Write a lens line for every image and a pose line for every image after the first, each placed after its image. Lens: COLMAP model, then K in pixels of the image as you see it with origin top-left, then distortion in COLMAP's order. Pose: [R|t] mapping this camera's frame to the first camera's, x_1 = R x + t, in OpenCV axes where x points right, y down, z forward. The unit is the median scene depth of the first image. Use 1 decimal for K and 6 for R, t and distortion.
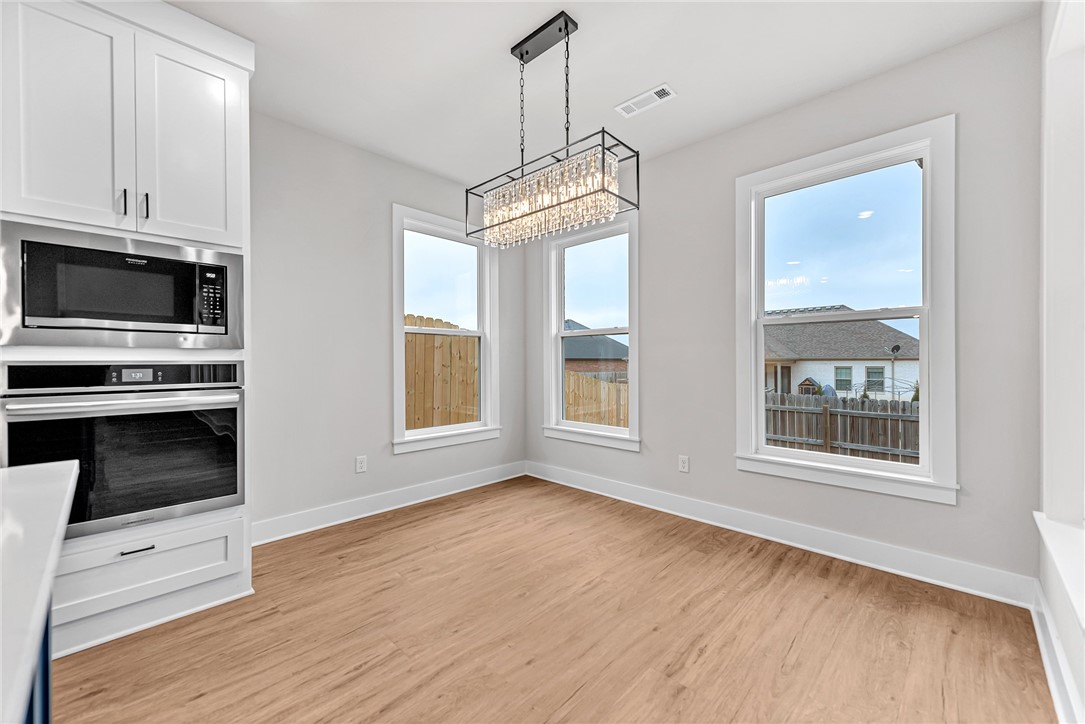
lens RADIAL K [[428.1, 0, 561.8], [0, 428.1, 362.0], [0, 0, 1]] dist [0.002322, -0.000680]
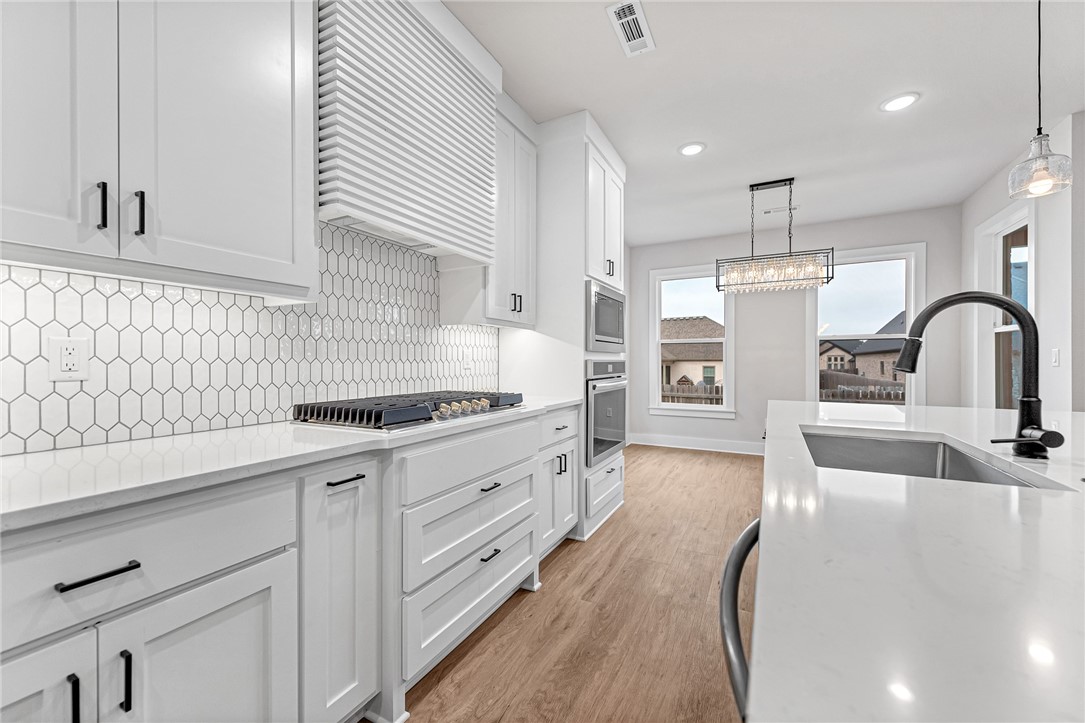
lens RADIAL K [[428.1, 0, 547.1], [0, 428.1, 361.0], [0, 0, 1]] dist [0.002322, -0.000680]
pose [[0.958064, 0.000213, 0.286554, -0.871339], [0.001068, 0.999990, -0.004314, 0.004668], [-0.286552, 0.004439, 0.958055, -0.284347]]
